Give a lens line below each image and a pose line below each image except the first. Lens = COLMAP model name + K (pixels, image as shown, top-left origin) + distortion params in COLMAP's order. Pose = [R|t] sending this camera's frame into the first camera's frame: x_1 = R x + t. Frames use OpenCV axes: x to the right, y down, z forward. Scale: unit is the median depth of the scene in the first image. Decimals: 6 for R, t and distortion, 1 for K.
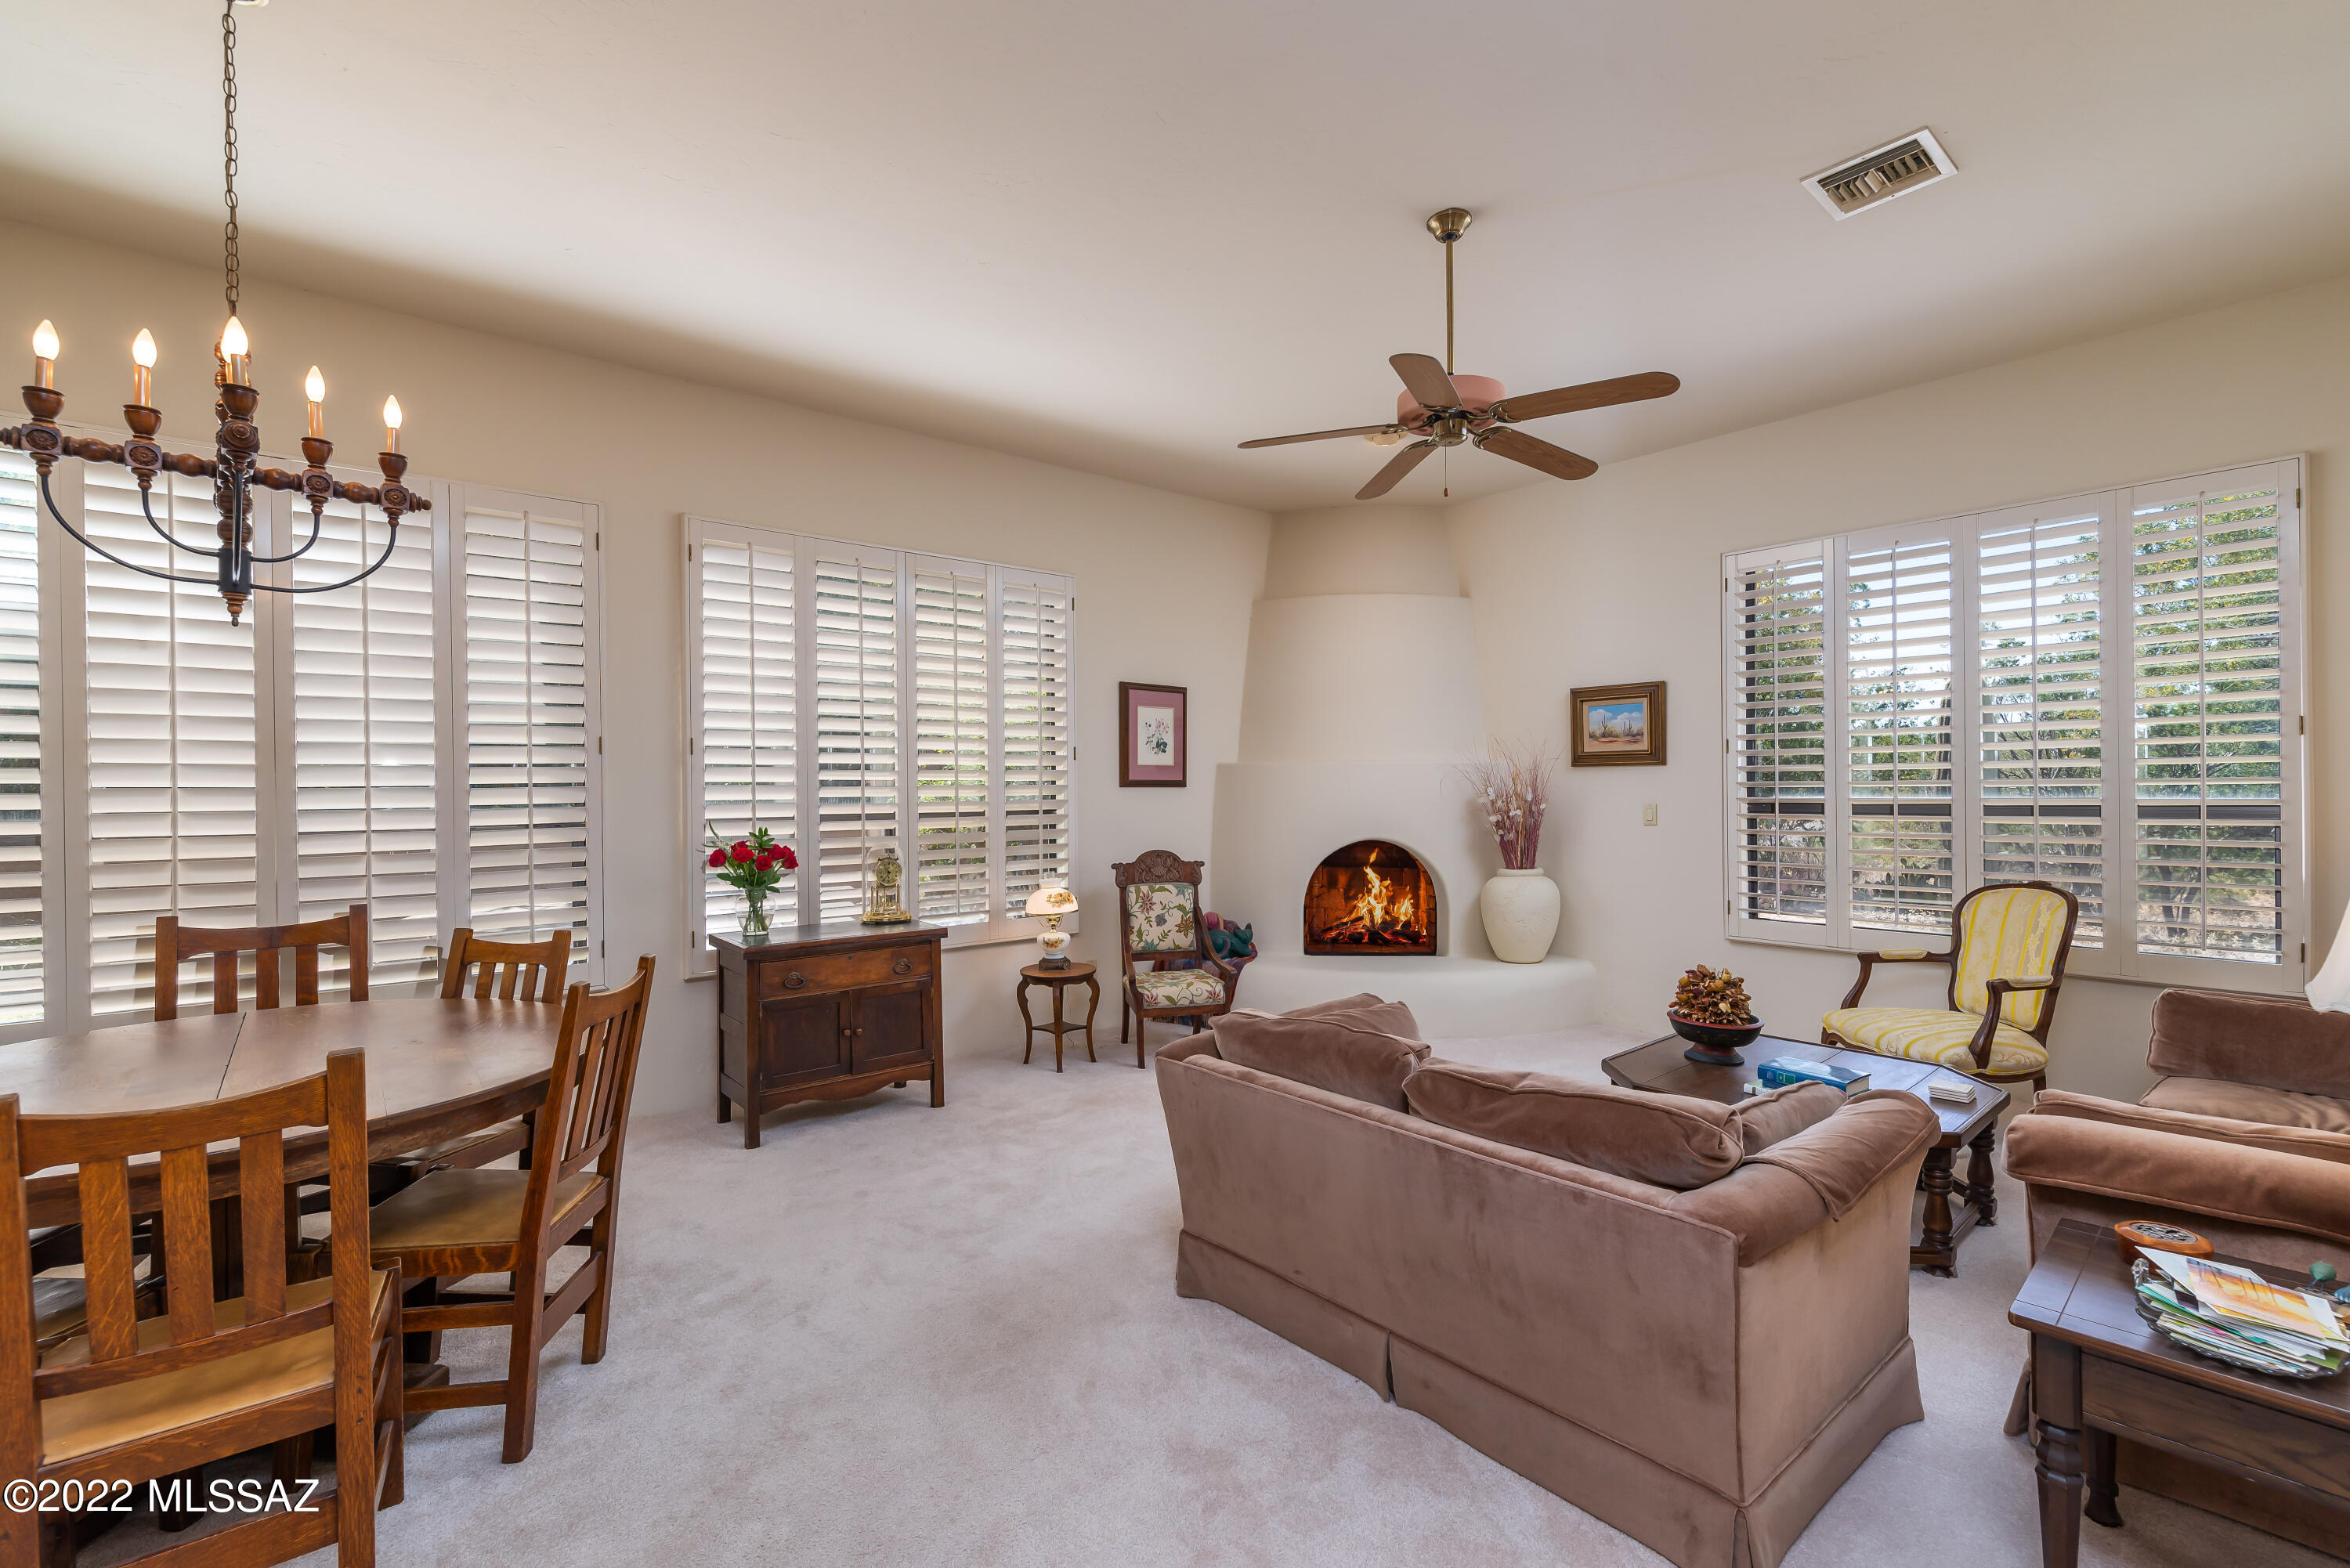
lens RADIAL K [[1027.9, 0, 1183.3], [0, 1027.9, 791.2], [0, 0, 1]] dist [0.000591, -0.000720]
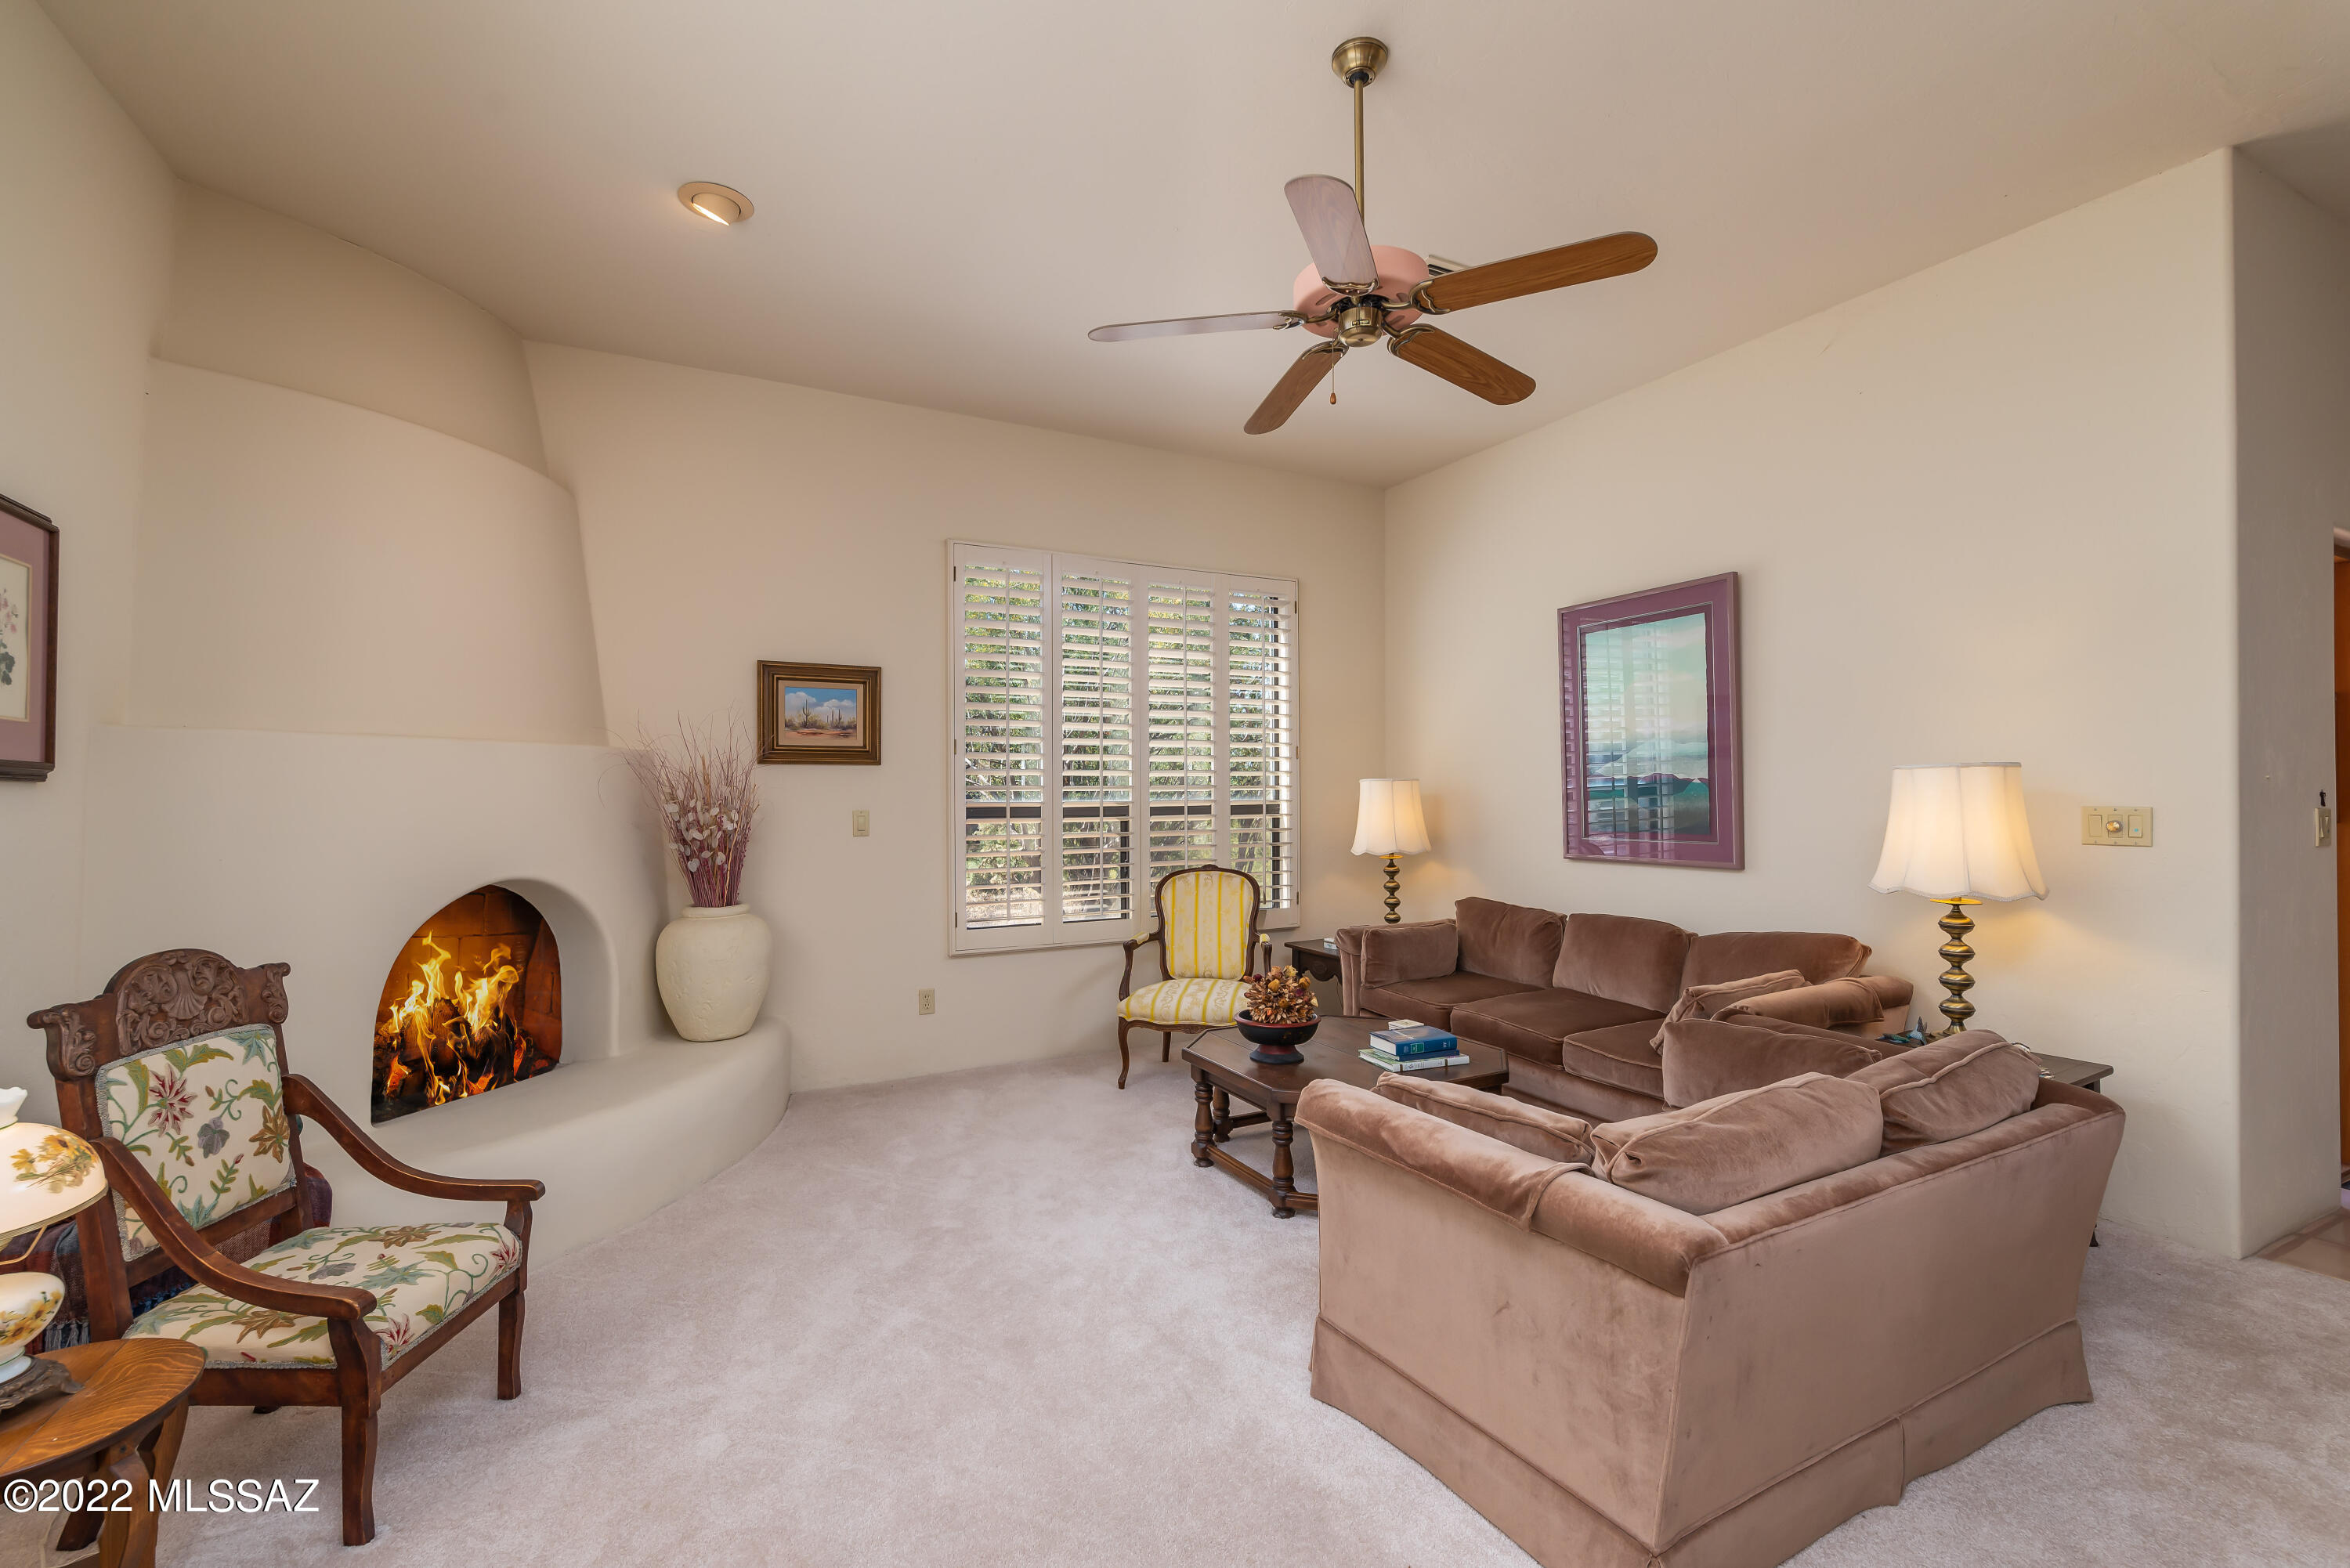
lens RADIAL K [[1027.9, 0, 1189.0], [0, 1027.9, 783.6], [0, 0, 1]] dist [0.000591, -0.000720]
pose [[0.170197, 0.017003, 0.985263, -0.326810], [0.005614, 0.999818, -0.018225, 0.006861], [-0.985394, 0.008633, 0.170070, 0.587740]]
